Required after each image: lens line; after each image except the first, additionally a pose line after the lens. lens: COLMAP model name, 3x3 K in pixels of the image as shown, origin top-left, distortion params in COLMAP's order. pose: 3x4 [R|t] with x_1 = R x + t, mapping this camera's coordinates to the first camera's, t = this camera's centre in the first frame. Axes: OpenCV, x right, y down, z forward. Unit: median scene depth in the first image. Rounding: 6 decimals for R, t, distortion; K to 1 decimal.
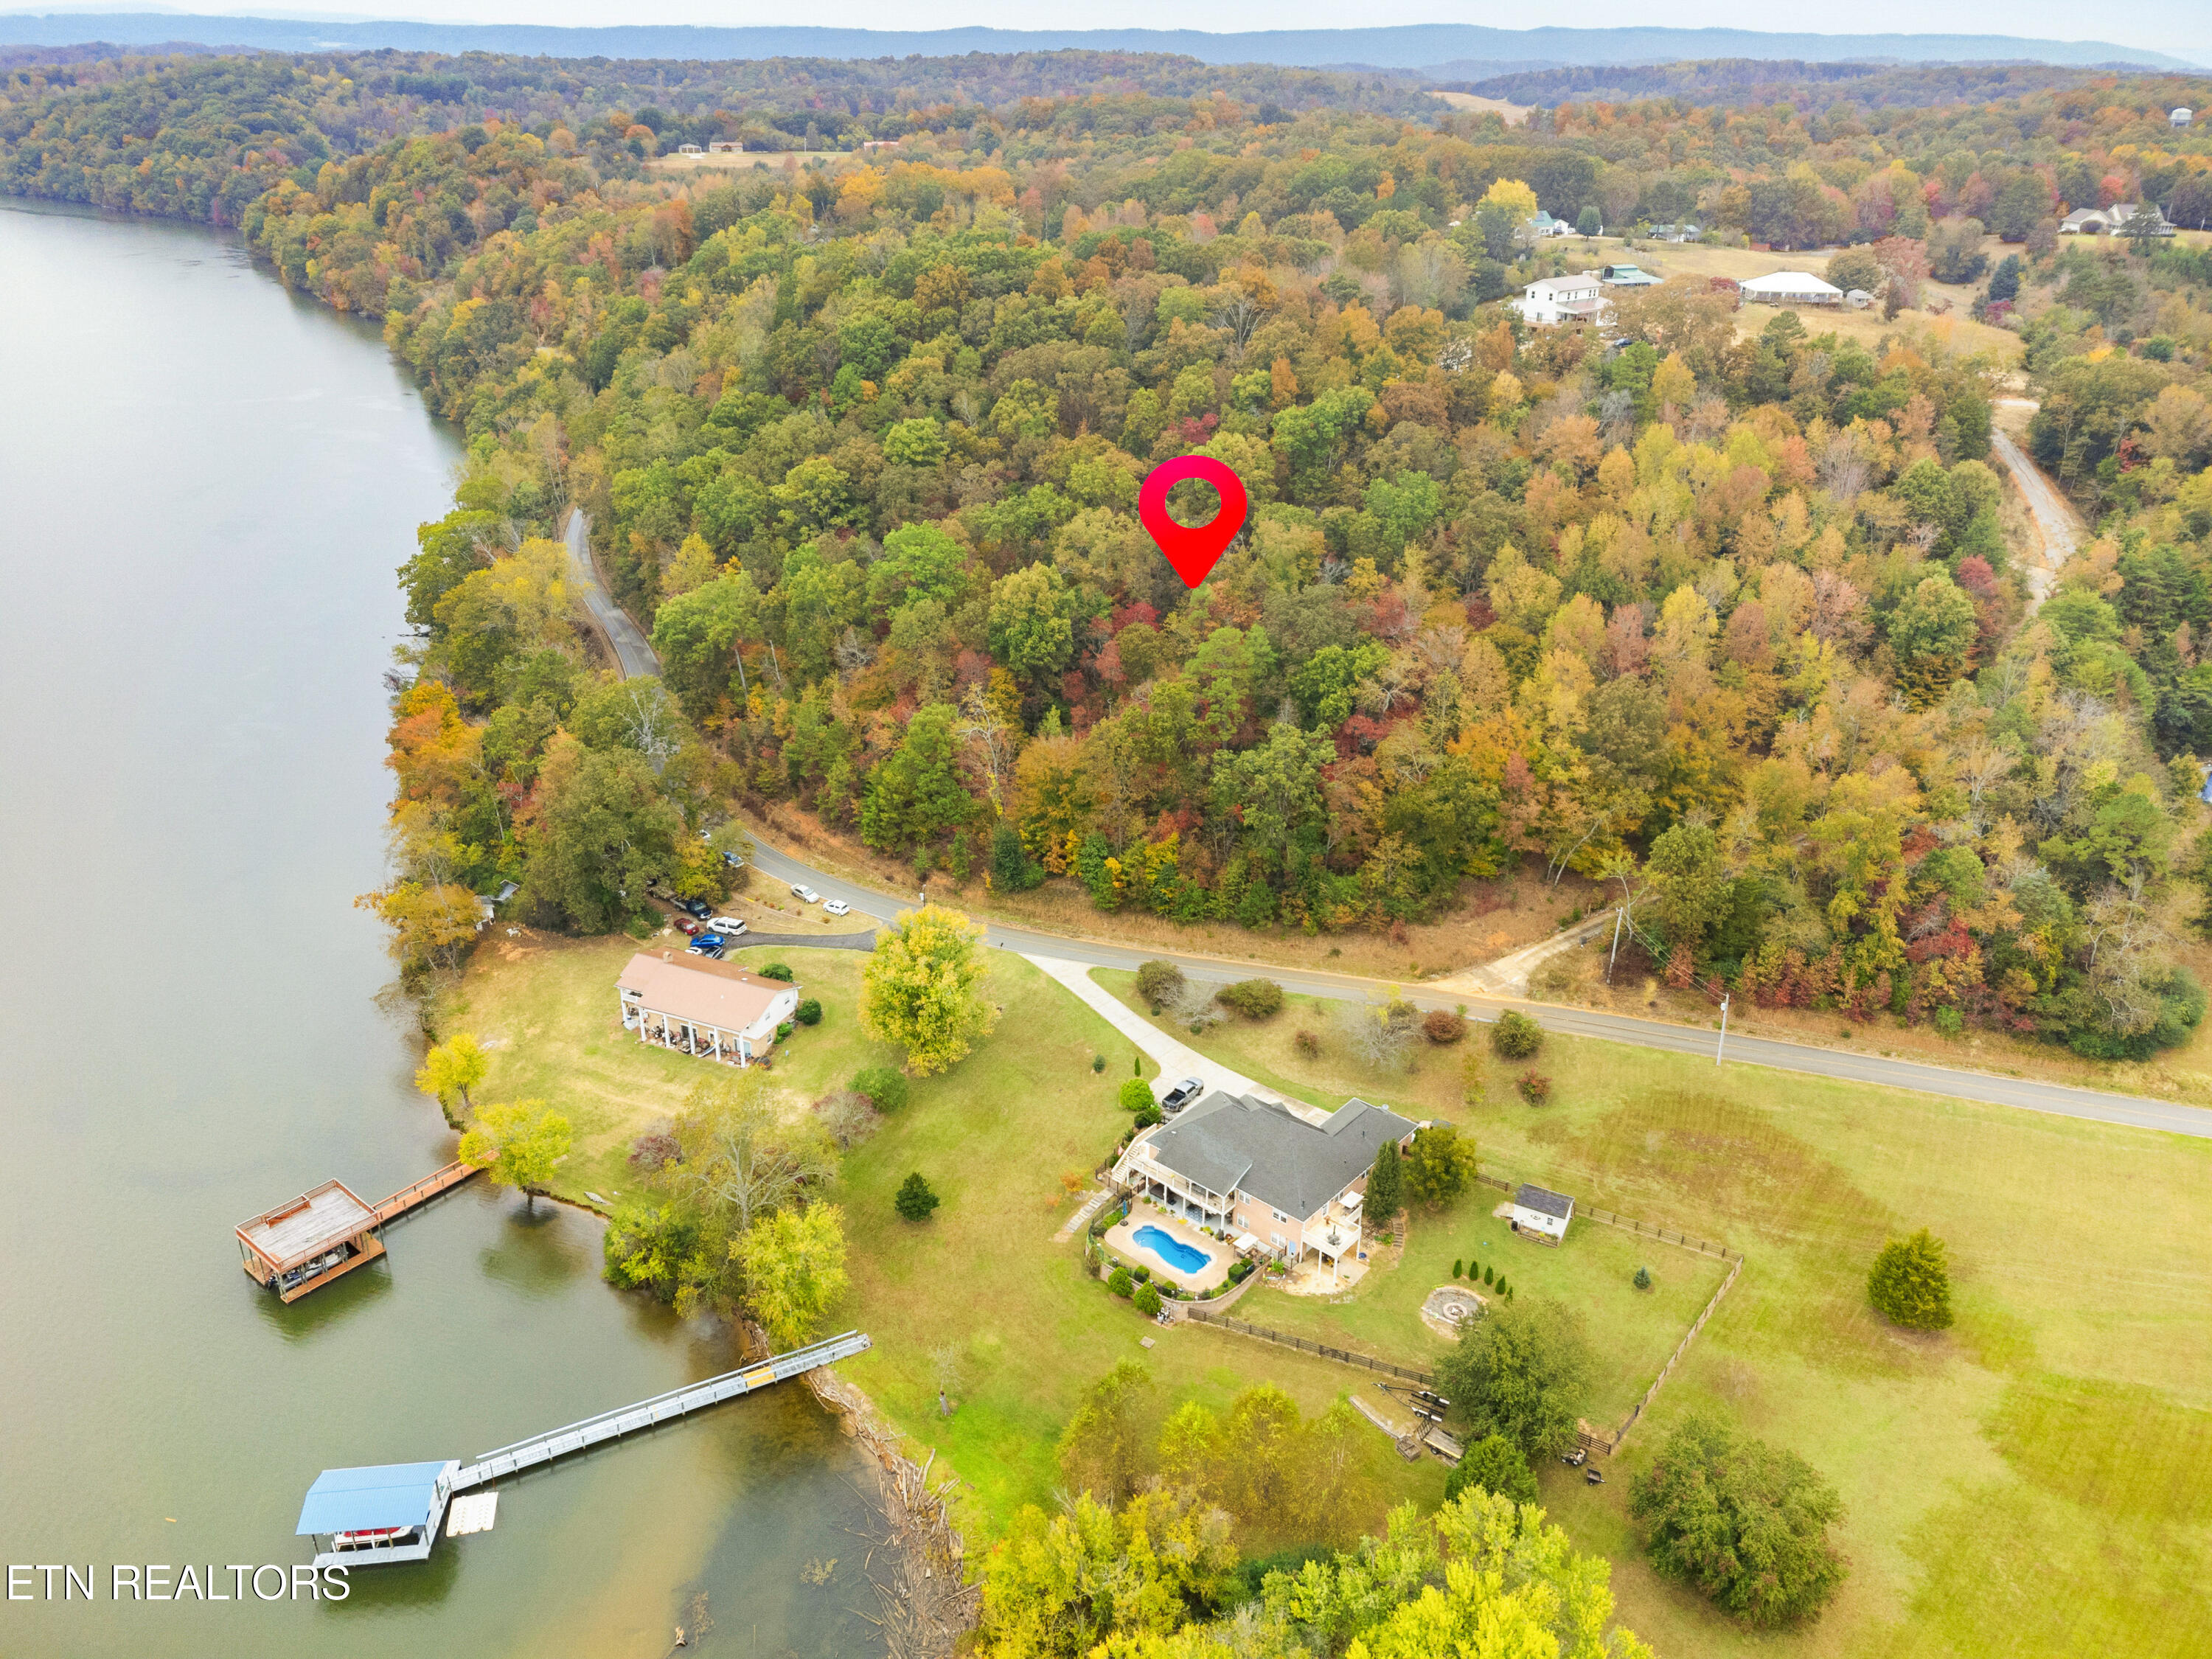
lens RADIAL K [[1609.9, 0, 1103.8], [0, 1609.9, 857.8], [0, 0, 1]] dist [0.026389, 0.004053]
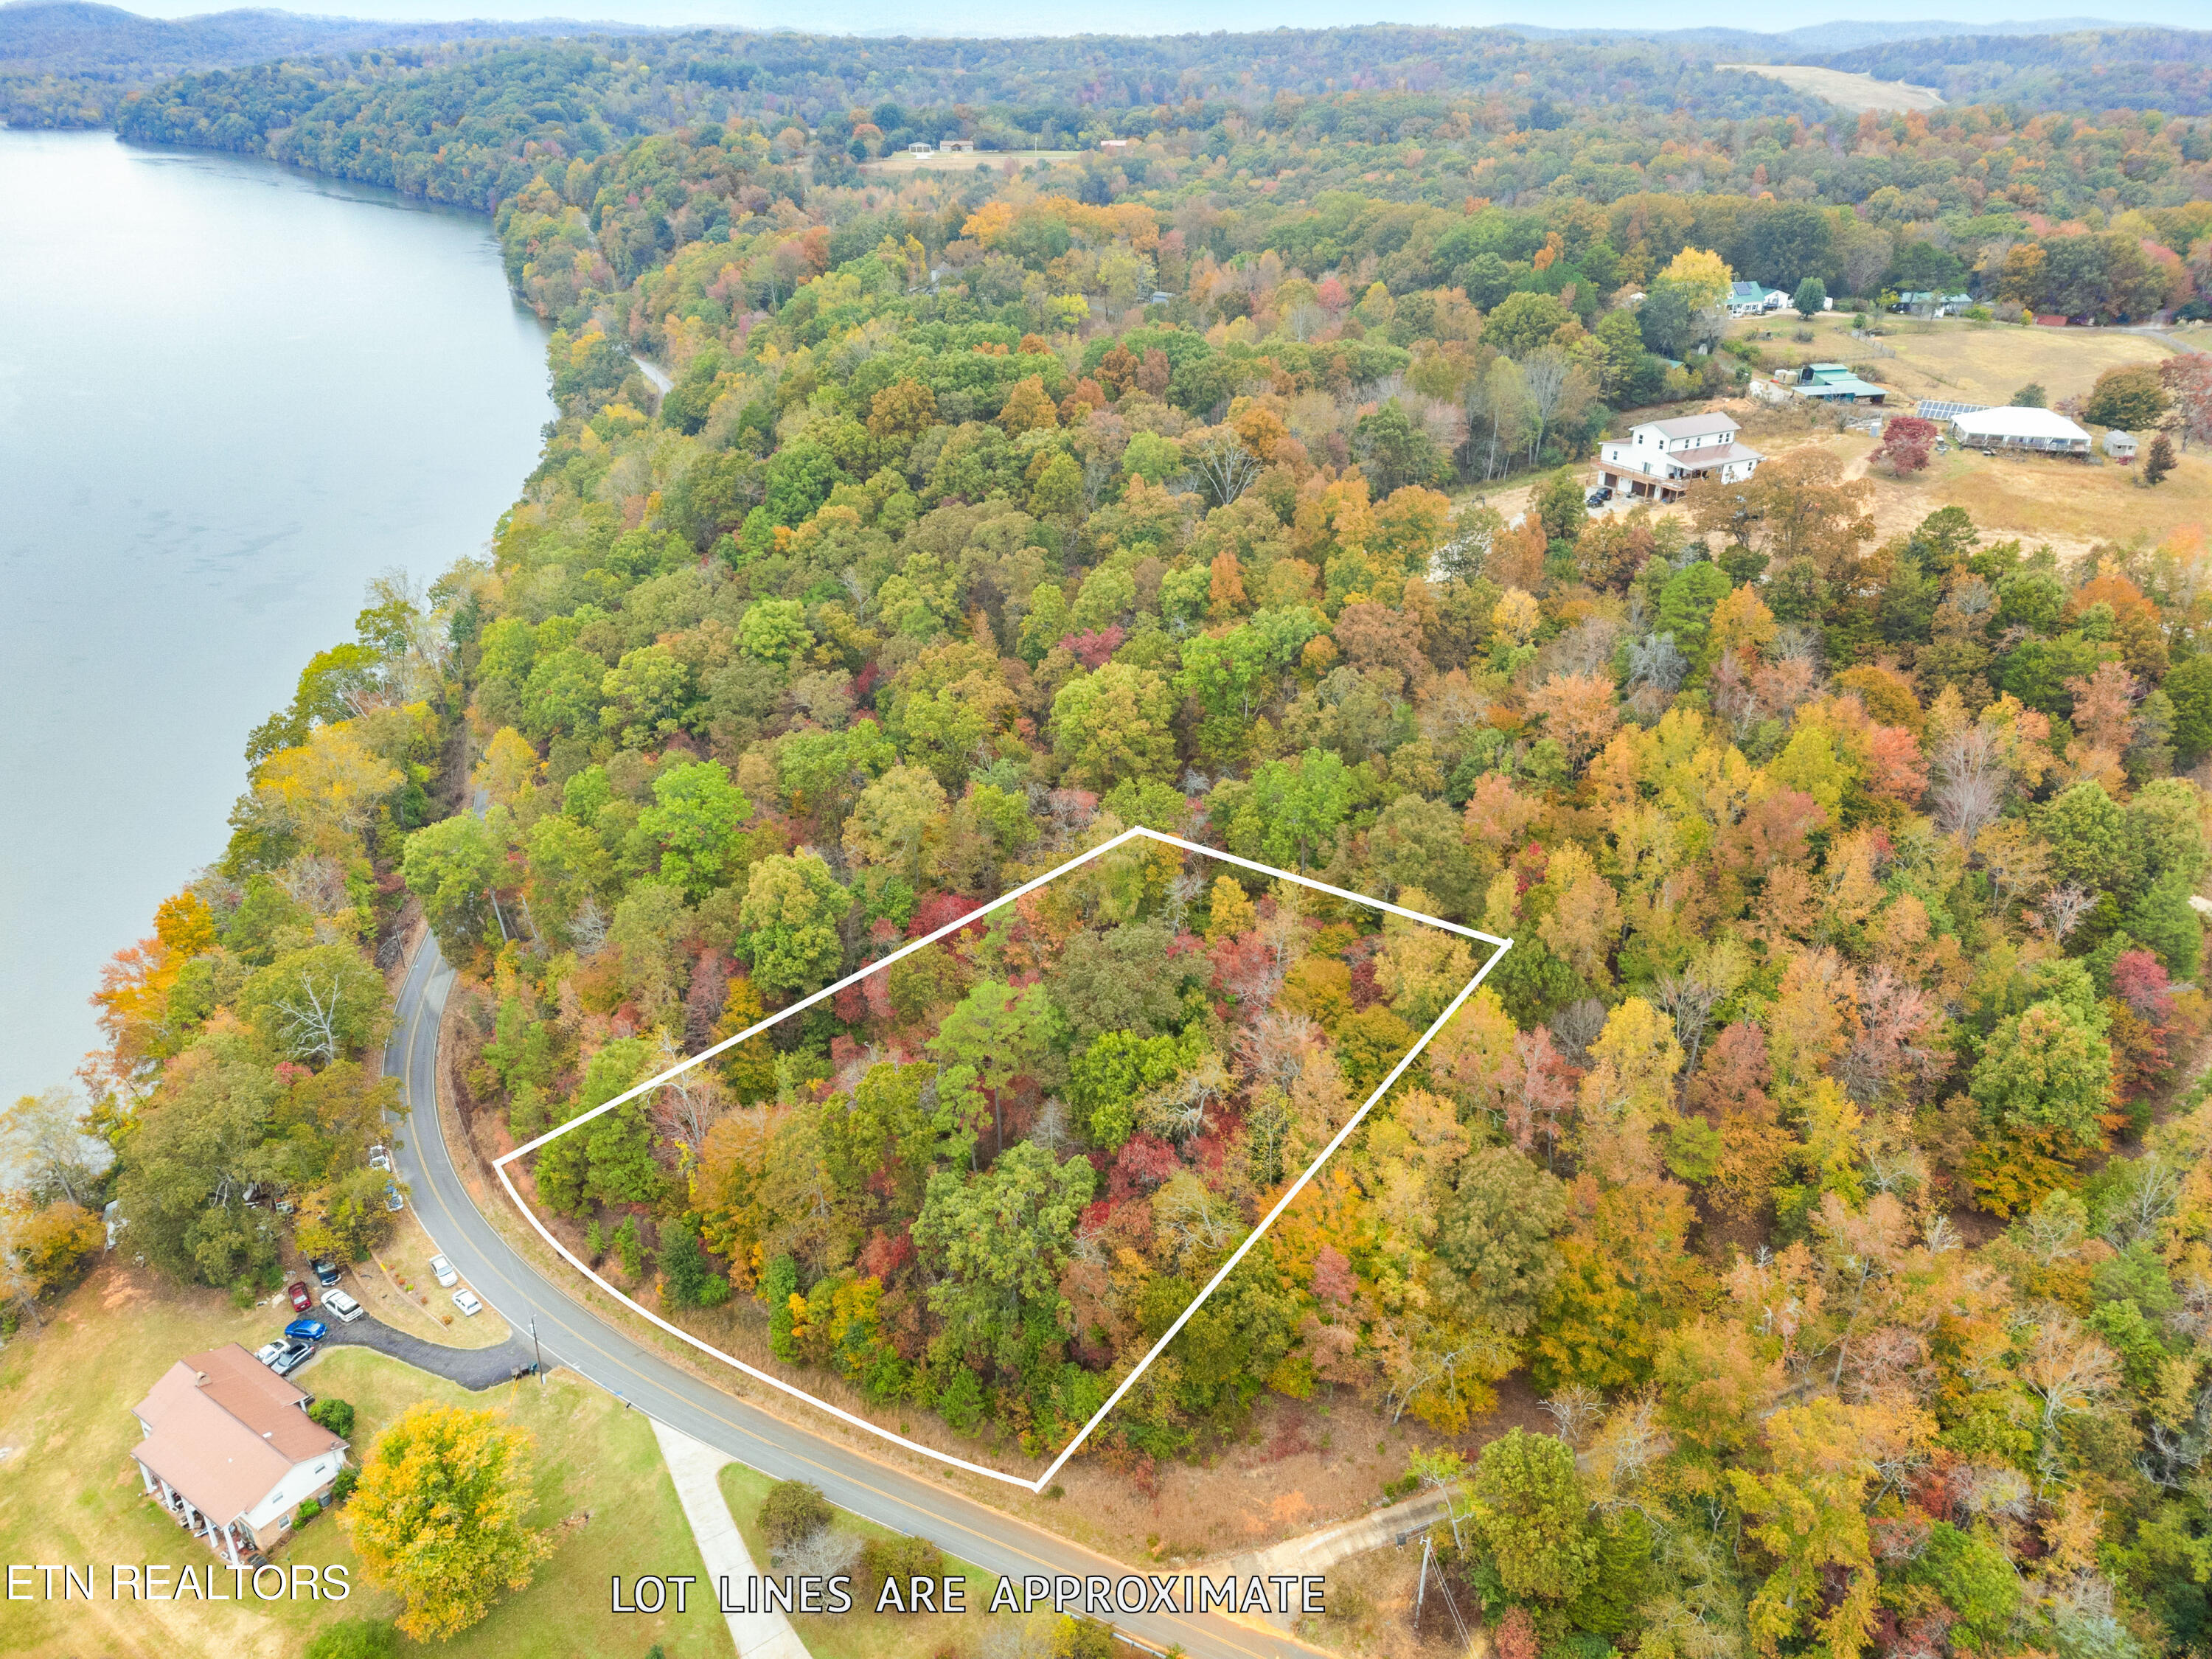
lens RADIAL K [[1609.9, 0, 1103.8], [0, 1609.9, 857.8], [0, 0, 1]] dist [0.026389, 0.004053]
pose [[0.981884, 0.084155, -0.169772, 0.196888], [-0.081080, 0.996395, 0.024978, -0.179130], [0.171262, -0.010761, 0.985167, 0.229734]]
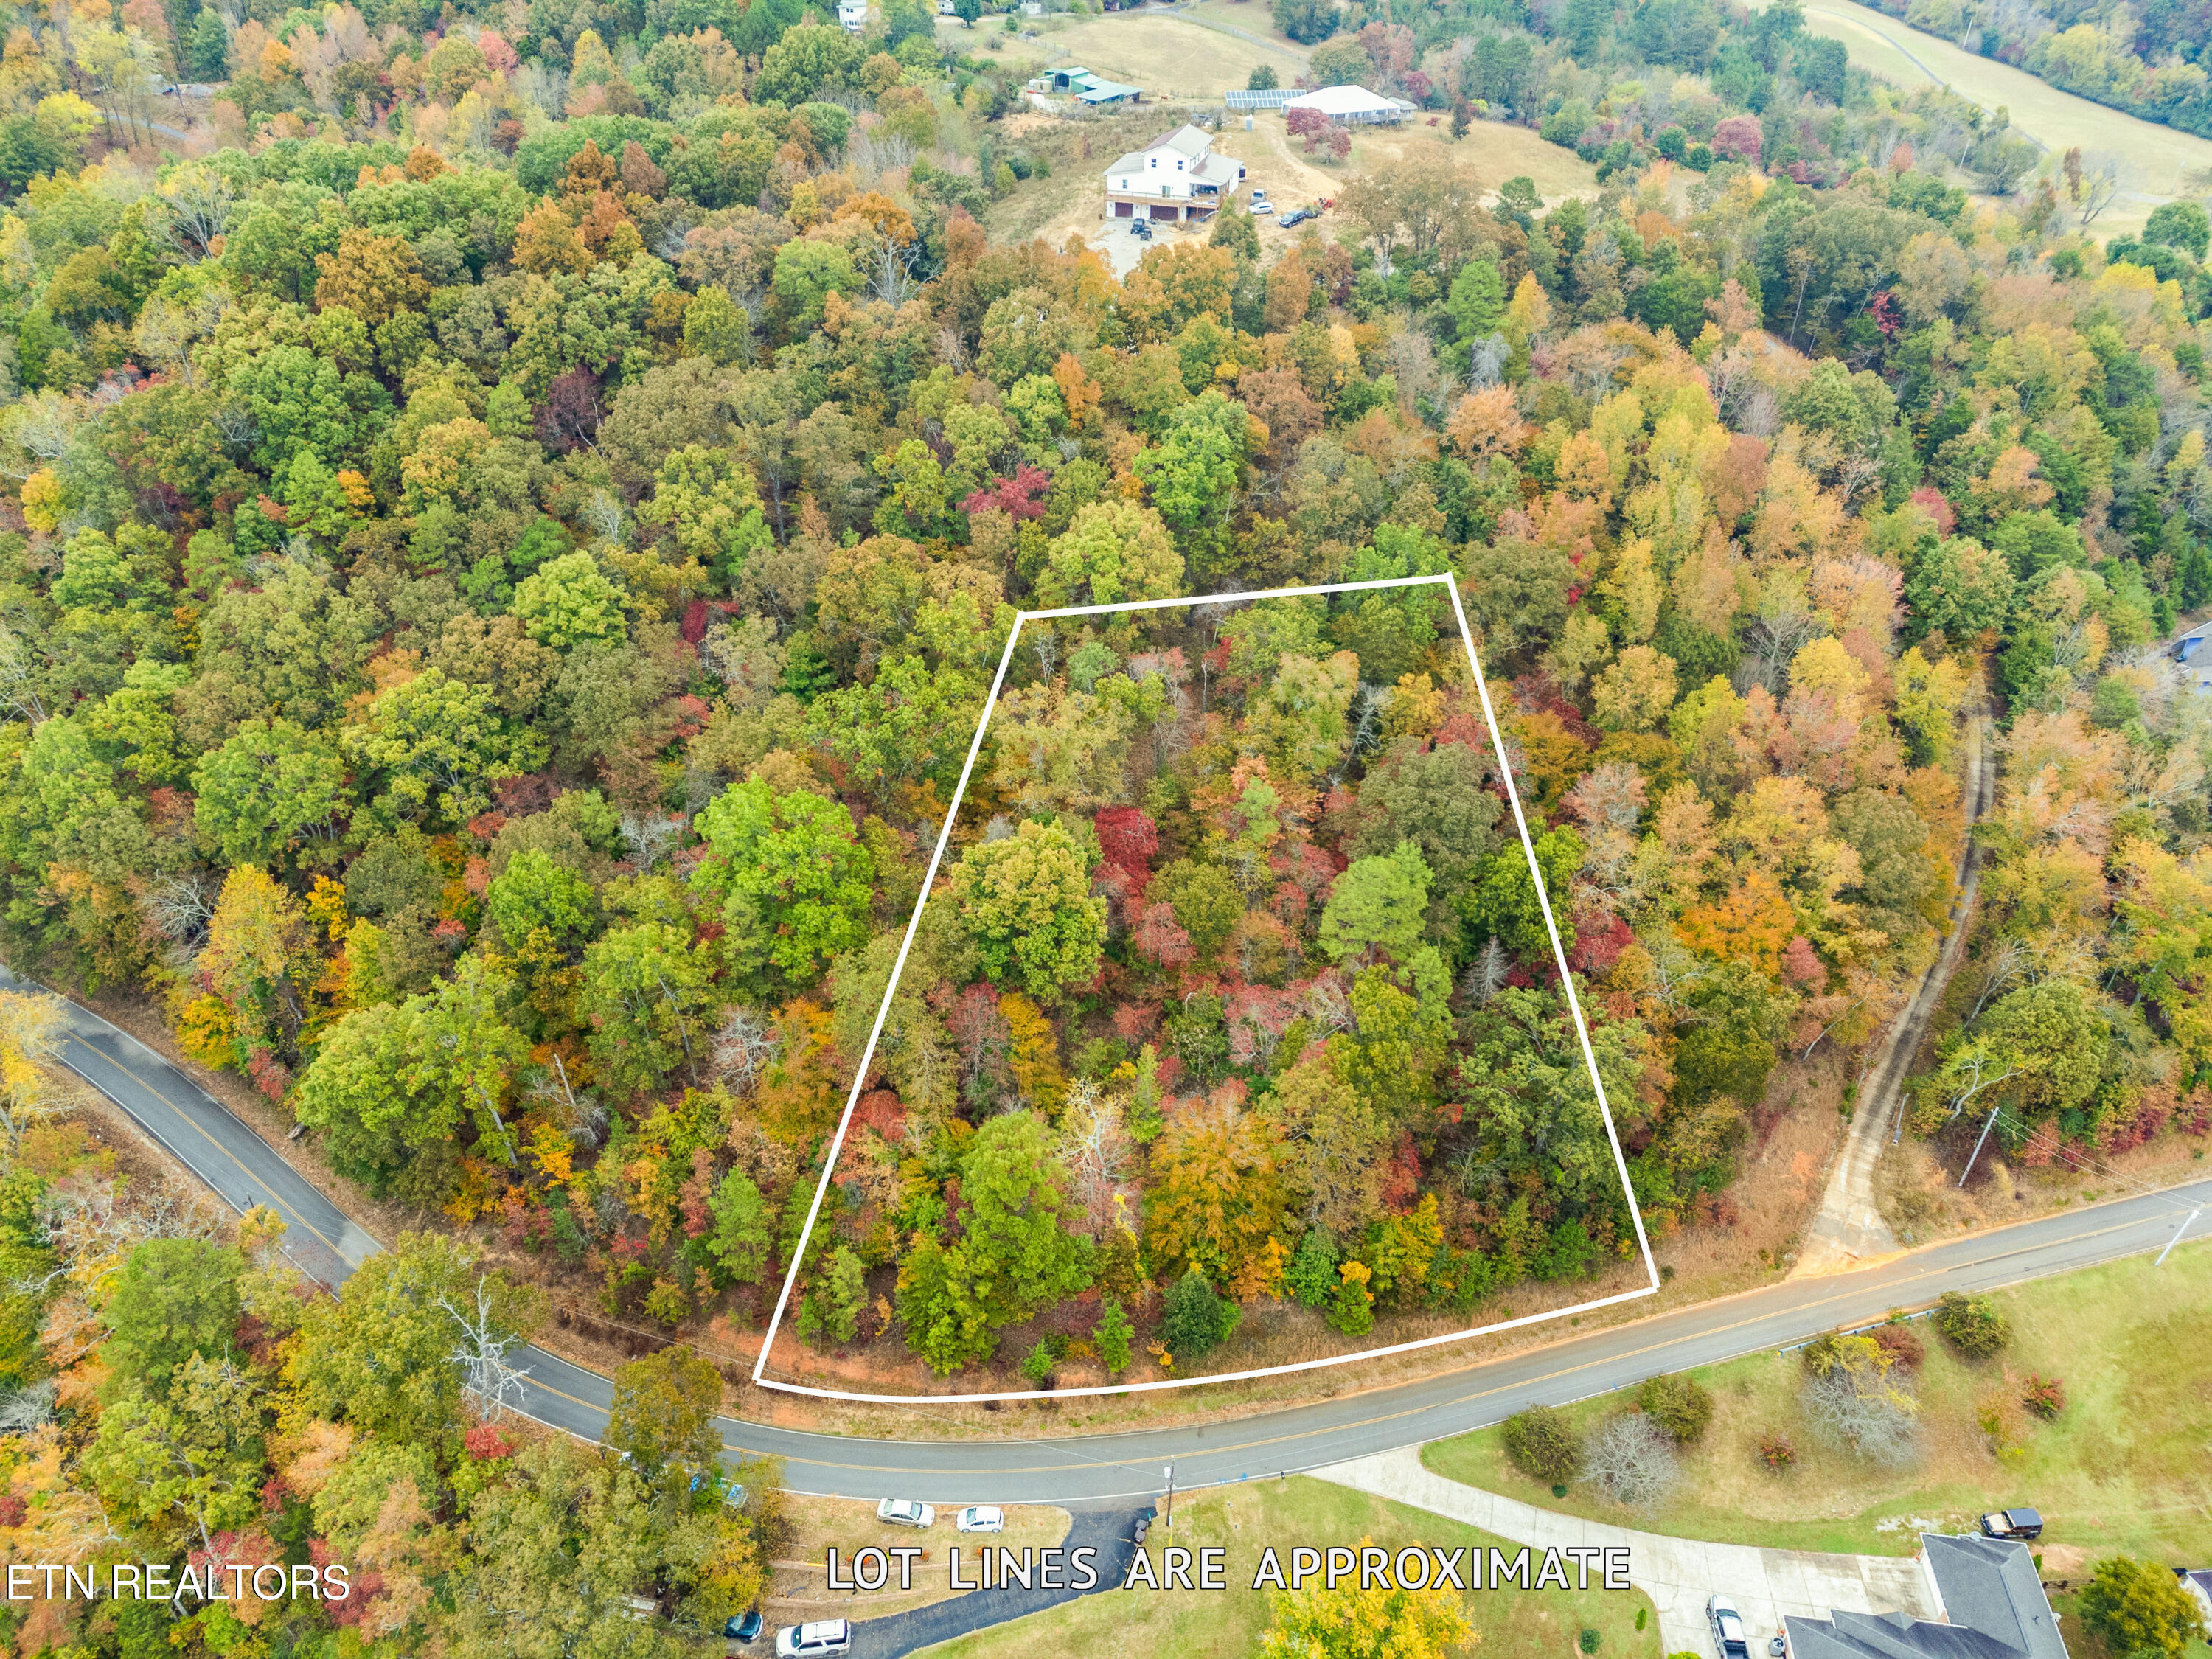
lens RADIAL K [[1609.9, 0, 1103.8], [0, 1609.9, 857.8], [0, 0, 1]] dist [0.026389, 0.004053]
pose [[0.837013, -0.313519, 0.448458, -0.254214], [0.236536, 0.946359, 0.220128, -0.255234], [-0.493416, -0.078174, 0.866273, 0.380848]]
